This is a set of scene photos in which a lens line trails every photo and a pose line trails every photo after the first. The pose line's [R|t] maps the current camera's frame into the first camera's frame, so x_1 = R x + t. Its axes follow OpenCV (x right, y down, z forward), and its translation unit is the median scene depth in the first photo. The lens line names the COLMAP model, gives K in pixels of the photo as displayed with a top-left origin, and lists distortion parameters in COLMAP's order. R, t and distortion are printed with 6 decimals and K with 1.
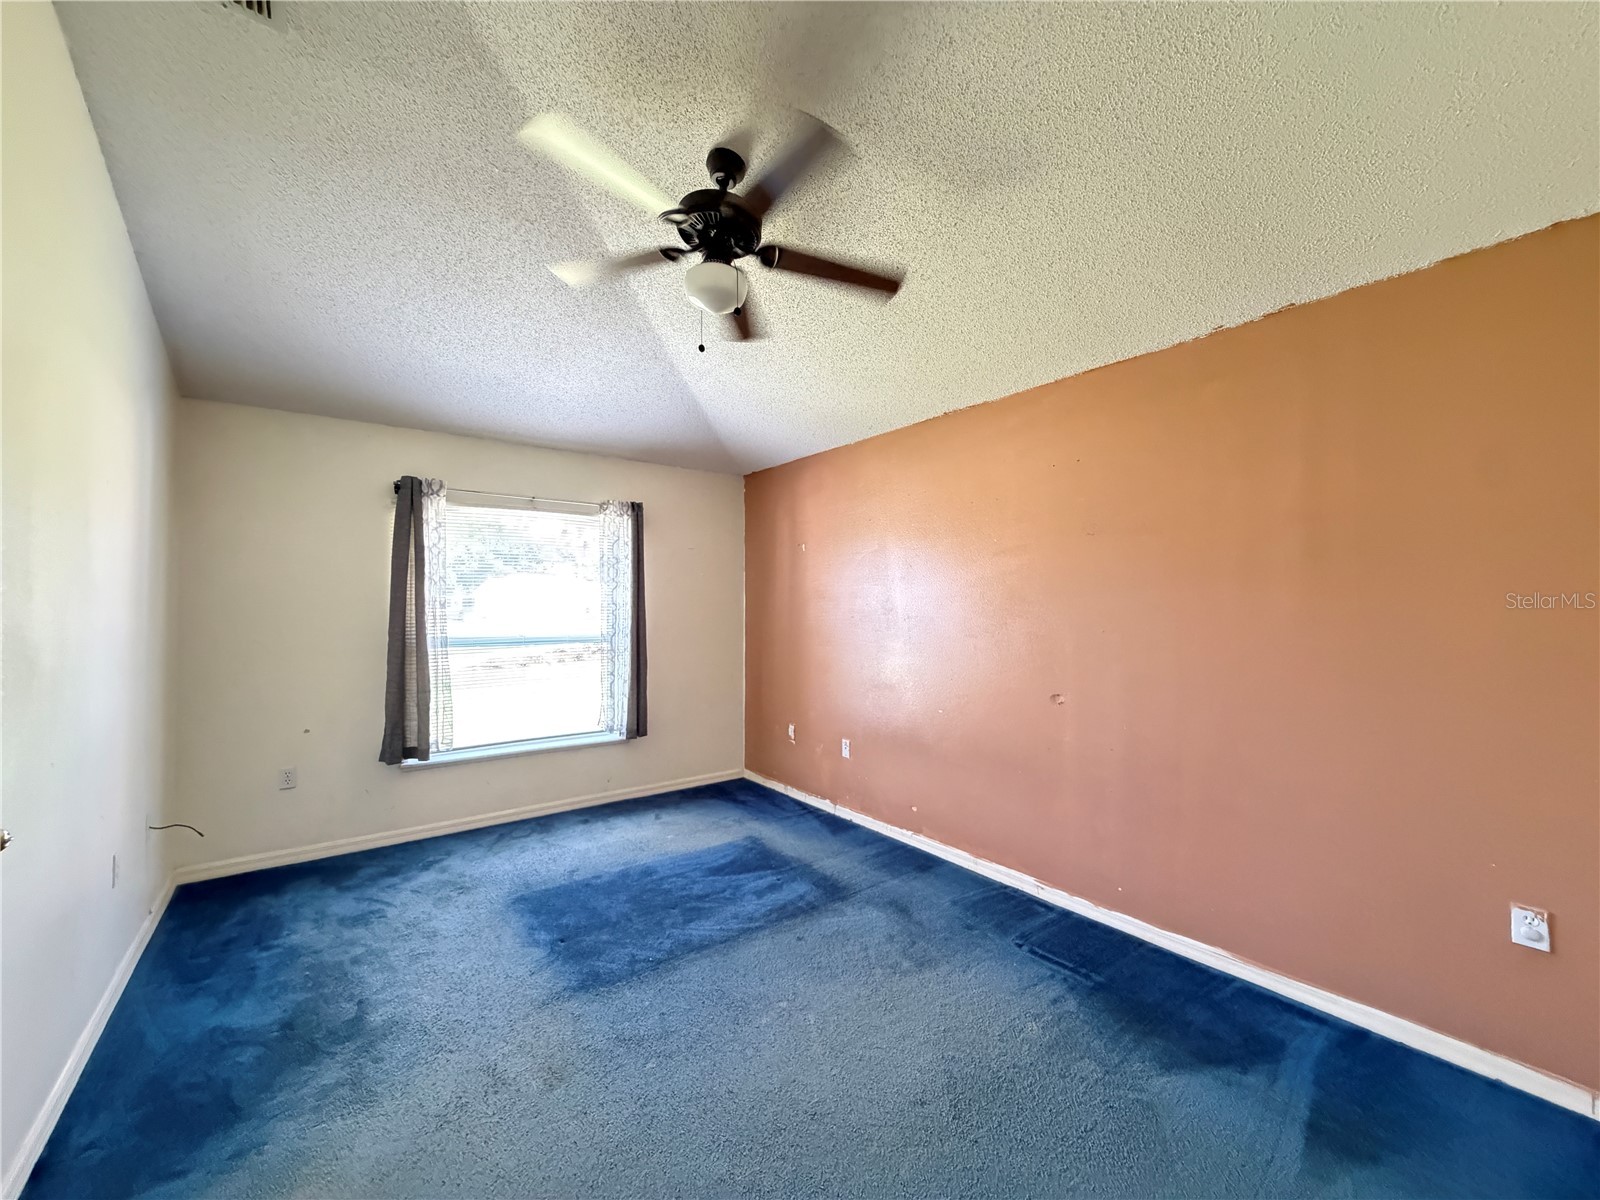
lens RADIAL K [[636.0, 0, 798.0], [0, 636.0, 599.9], [0, 0, 1]] dist [-0.000206, 0.000157]
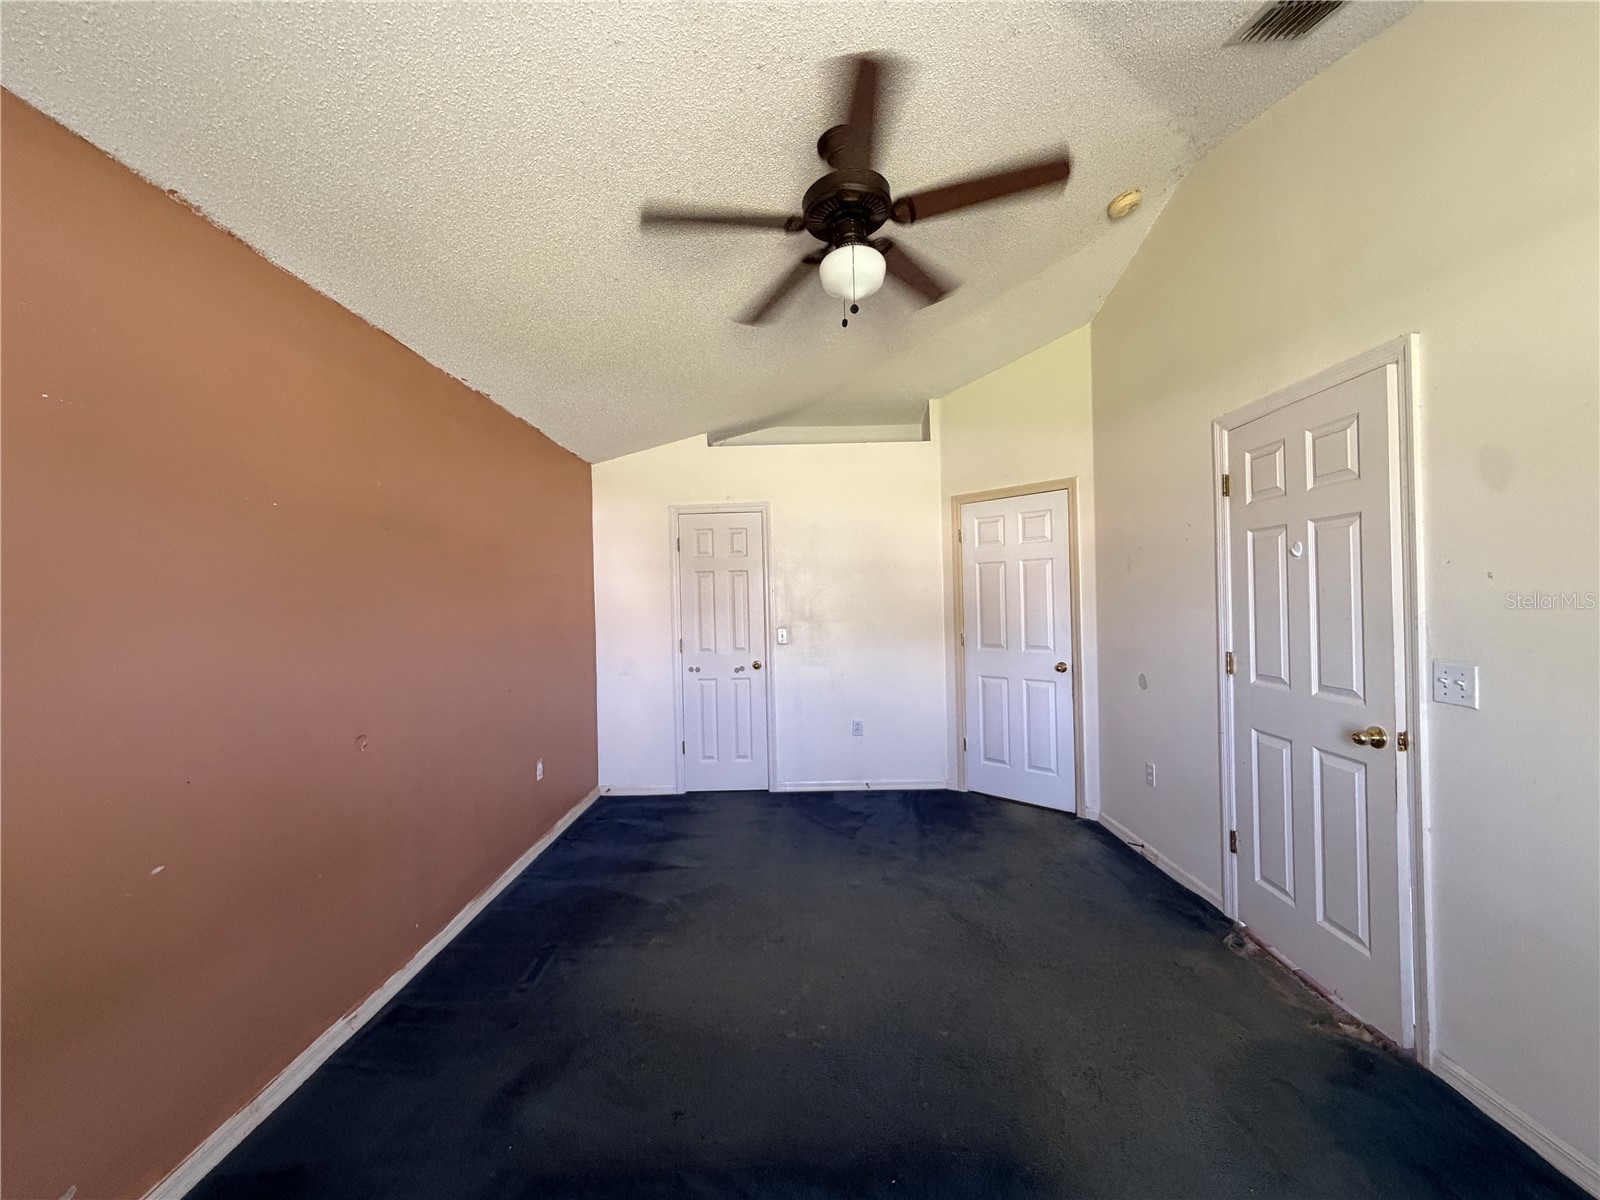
lens RADIAL K [[636.0, 0, 798.0], [0, 636.0, 599.9], [0, 0, 1]] dist [-0.000206, 0.000157]
pose [[-0.789285, 0.019149, 0.613728, -0.586068], [0.016172, 0.999815, -0.010398, 0.008019], [-0.613814, 0.001718, -0.789449, 1.647631]]
